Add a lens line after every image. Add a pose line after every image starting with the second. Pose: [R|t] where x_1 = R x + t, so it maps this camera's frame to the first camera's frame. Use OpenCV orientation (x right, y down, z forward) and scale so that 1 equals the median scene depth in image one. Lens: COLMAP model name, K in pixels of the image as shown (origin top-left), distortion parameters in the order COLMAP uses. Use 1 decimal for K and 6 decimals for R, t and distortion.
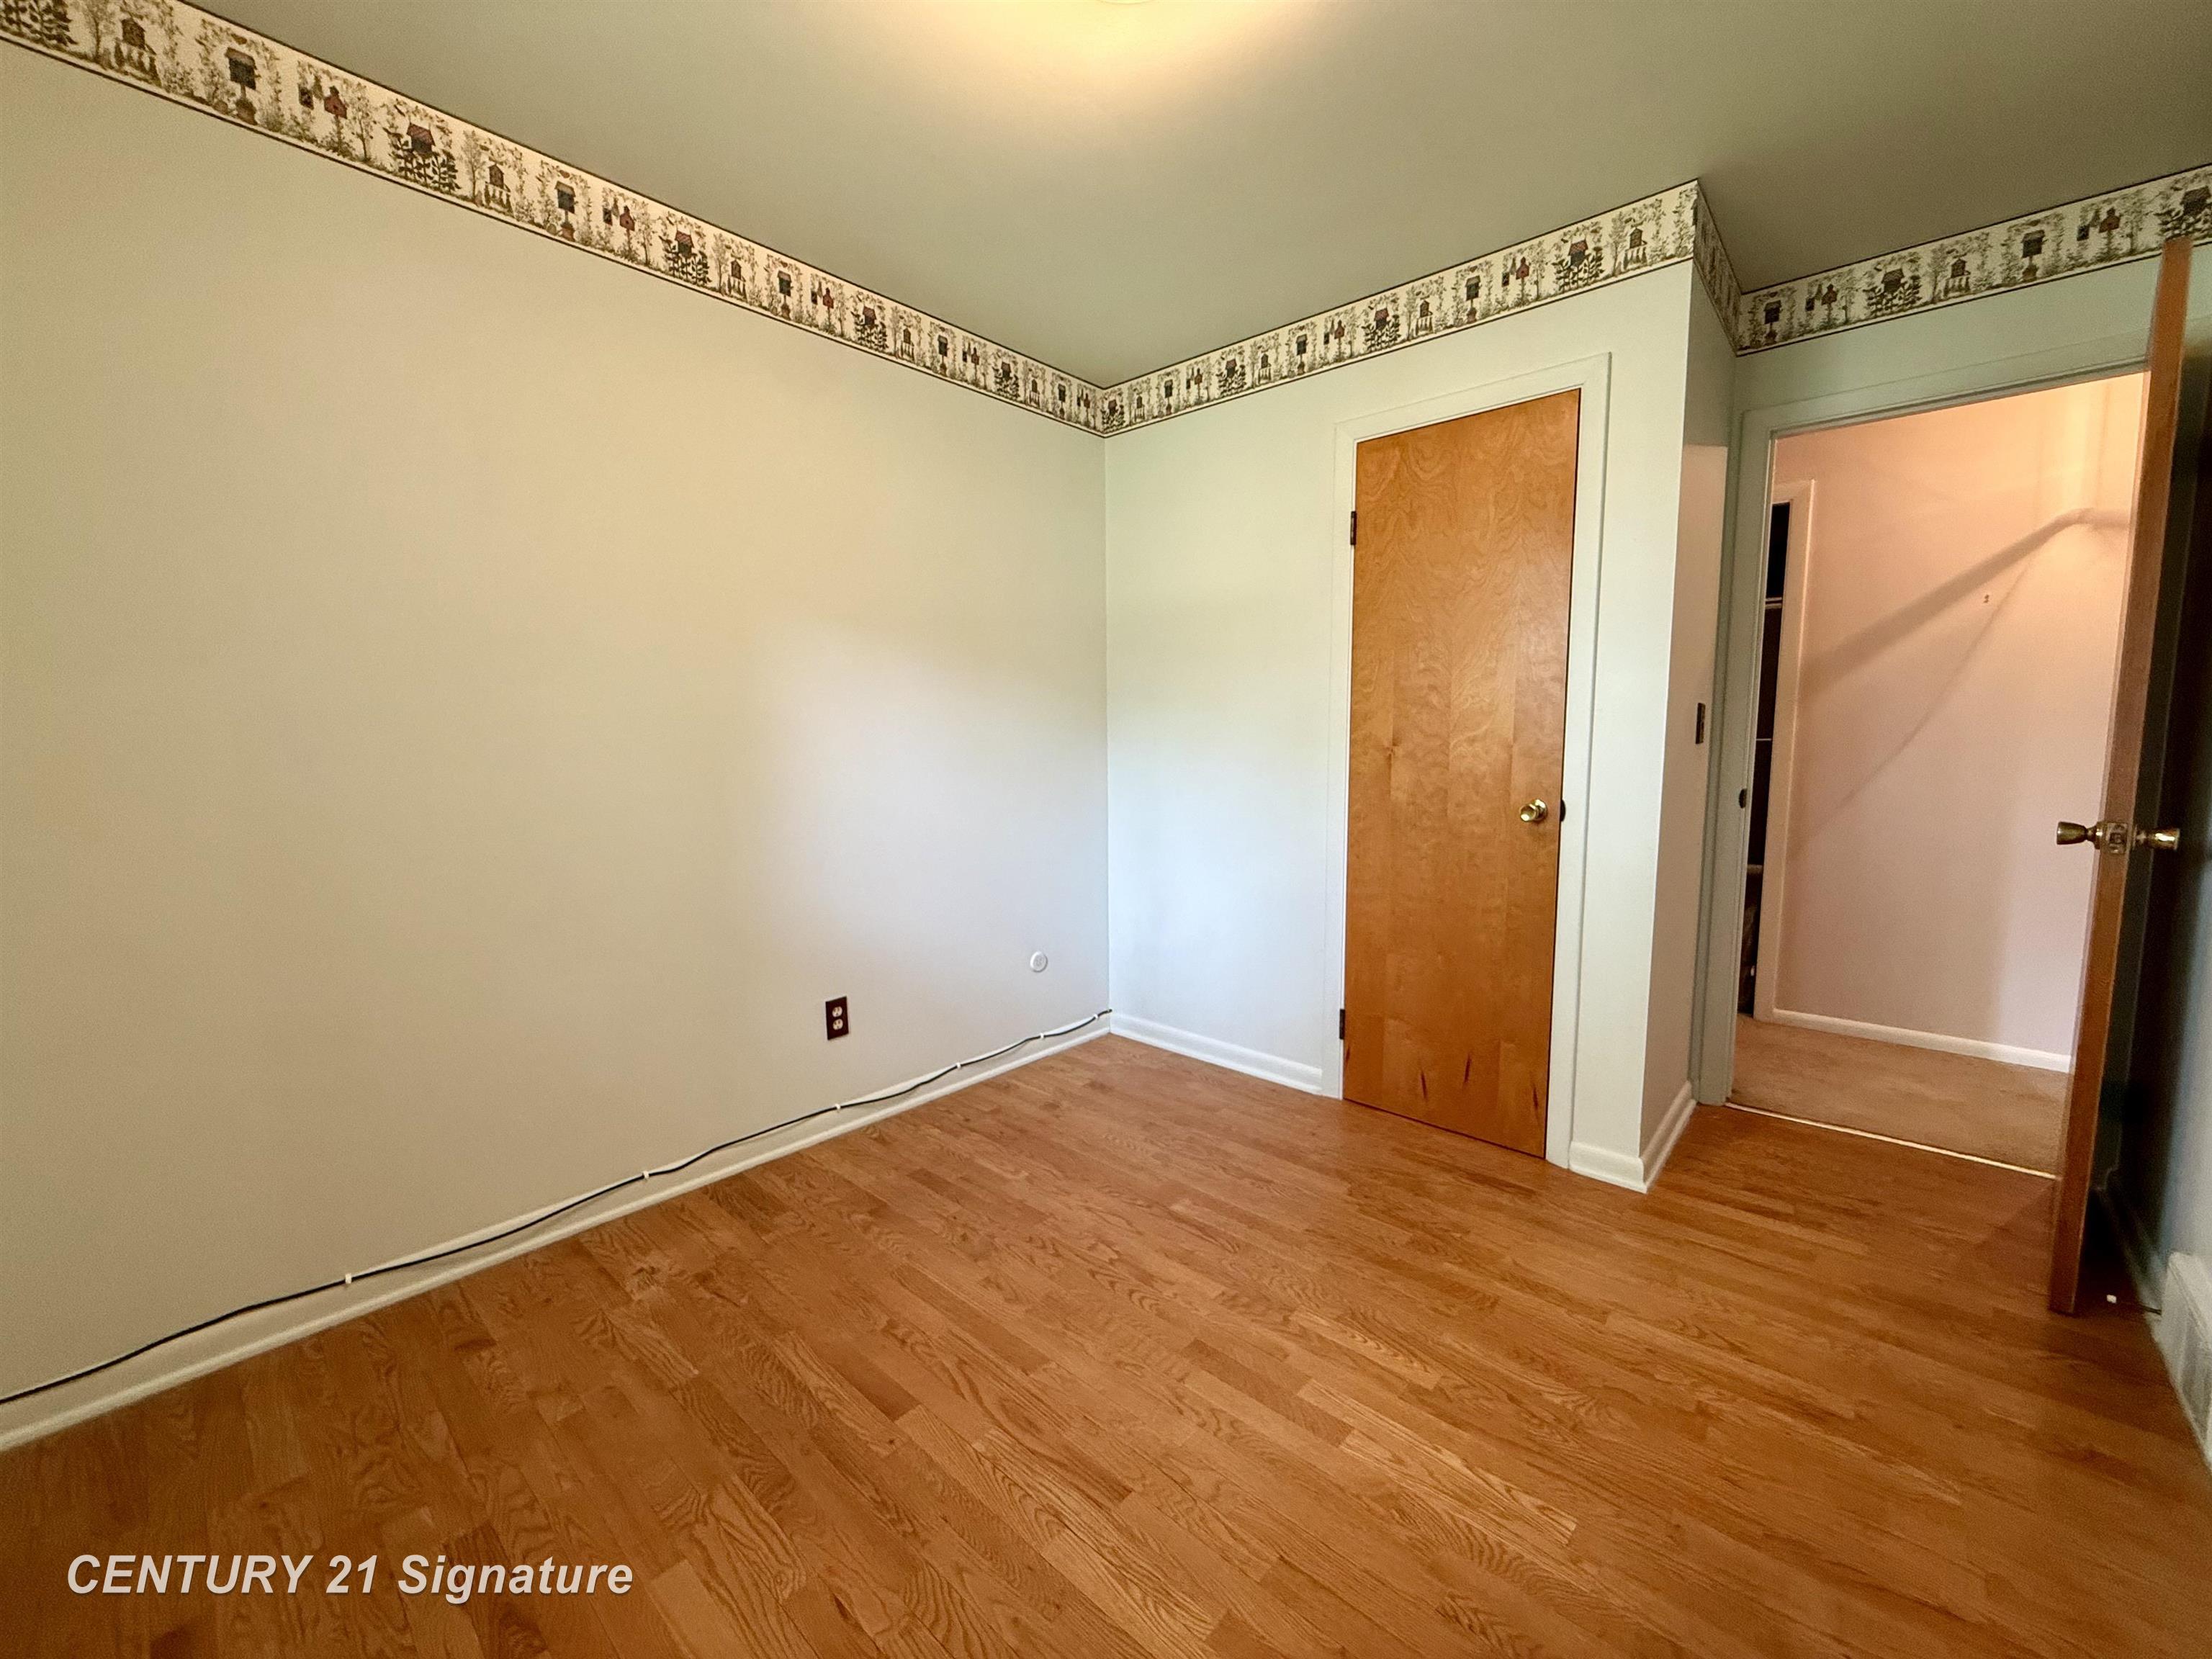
lens RADIAL K [[884.7, 0, 1098.8], [0, 884.7, 822.9], [0, 0, 1]] dist [0.003049, -0.001309]
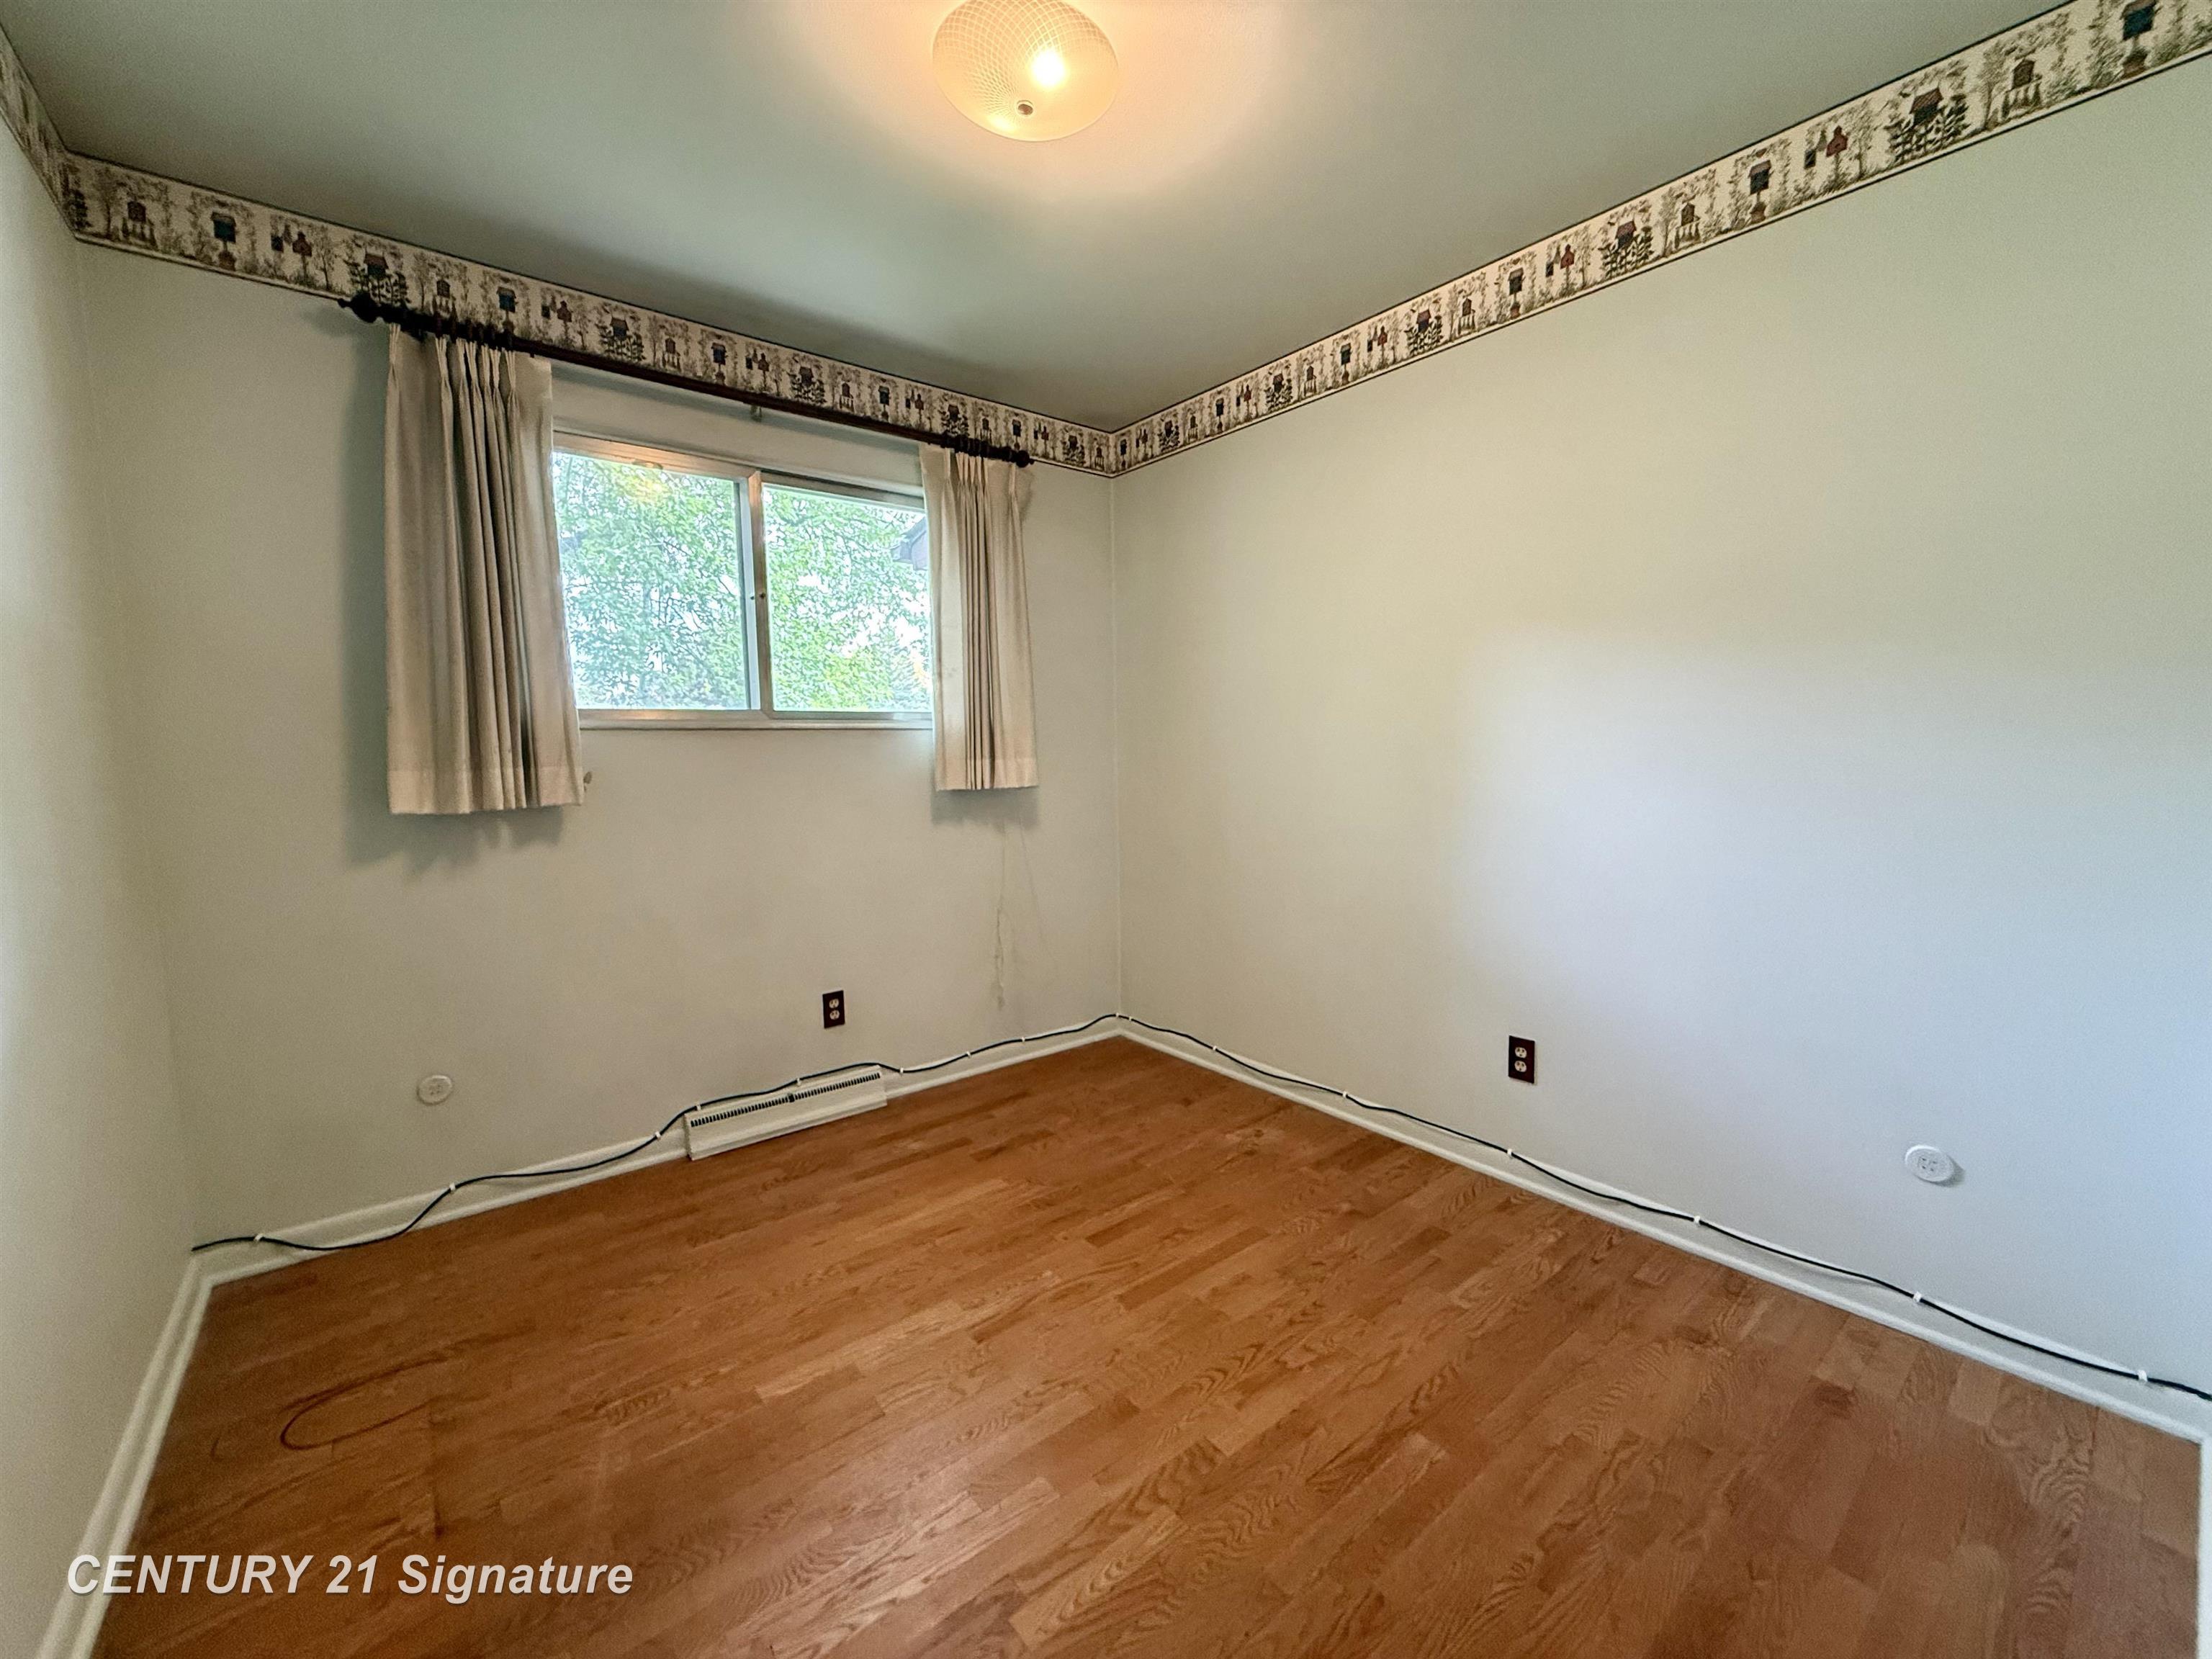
lens RADIAL K [[884.7, 0, 1111.3], [0, 884.7, 821.7], [0, 0, 1]] dist [0.003049, -0.001309]
pose [[-0.147588, 0.090401, -0.984909, 0.798116], [-0.082806, 0.991188, 0.103386, -0.101281], [0.985577, 0.096815, -0.138802, 0.849499]]
